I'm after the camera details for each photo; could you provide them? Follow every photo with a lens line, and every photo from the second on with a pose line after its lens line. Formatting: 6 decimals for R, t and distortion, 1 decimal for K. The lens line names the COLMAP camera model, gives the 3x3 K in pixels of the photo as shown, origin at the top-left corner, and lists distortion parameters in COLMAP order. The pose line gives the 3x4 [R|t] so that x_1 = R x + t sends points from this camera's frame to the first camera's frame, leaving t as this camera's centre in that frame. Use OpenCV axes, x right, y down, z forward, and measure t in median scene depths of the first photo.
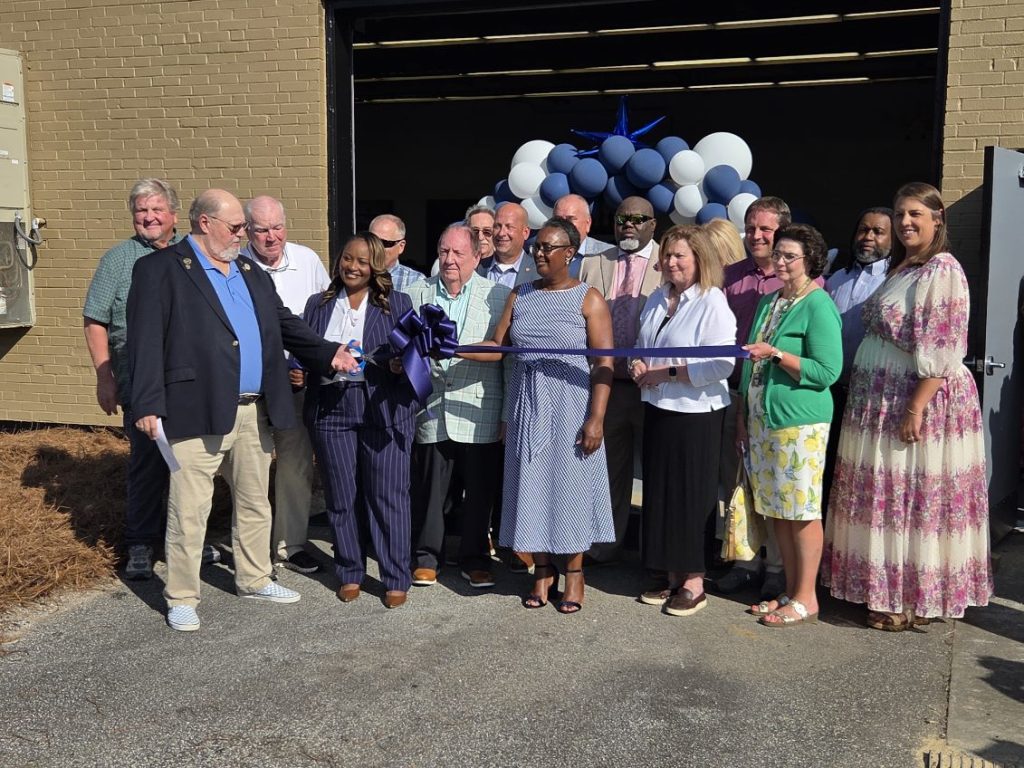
lens RADIAL K [[1156.1, 0, 513.4], [0, 1156.1, 365.3], [0, 0, 1]] dist [0.056475, 0.004142]
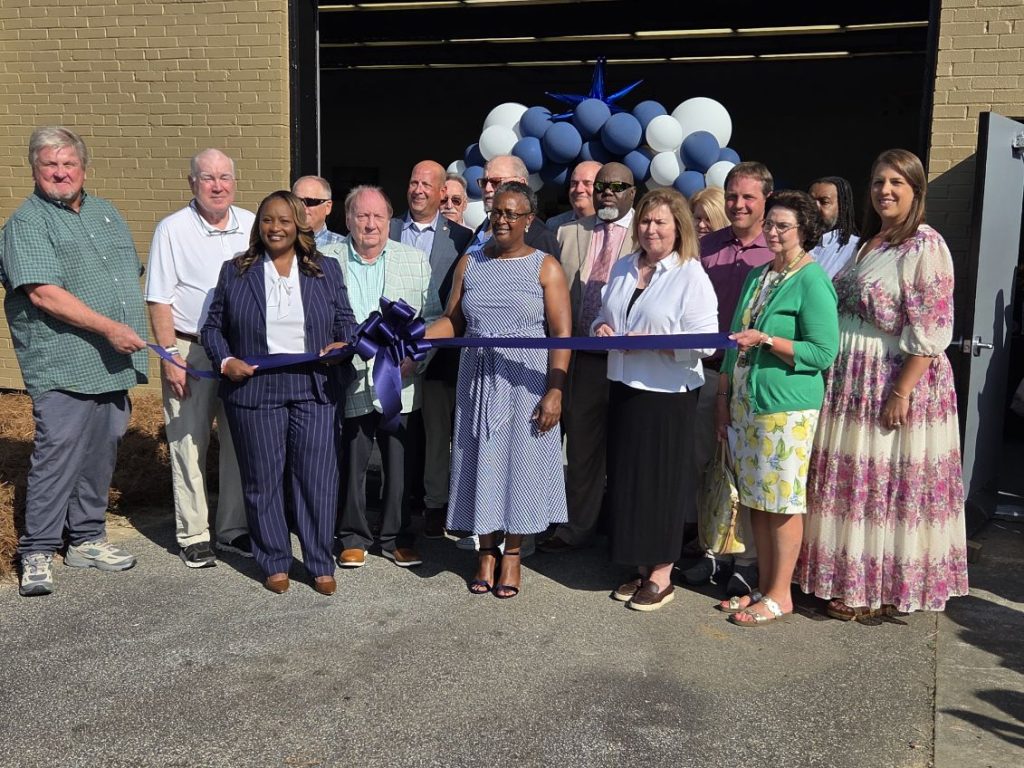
lens RADIAL K [[1040.2, 0, 535.5], [0, 1040.2, 356.9], [0, 0, 1]] dist [0.054007, -0.000403]
pose [[0.999709, 0.013326, 0.020108, 0.035899], [-0.013936, 0.999437, 0.030508, -0.013256], [-0.019690, -0.030779, 0.999332, 0.168558]]
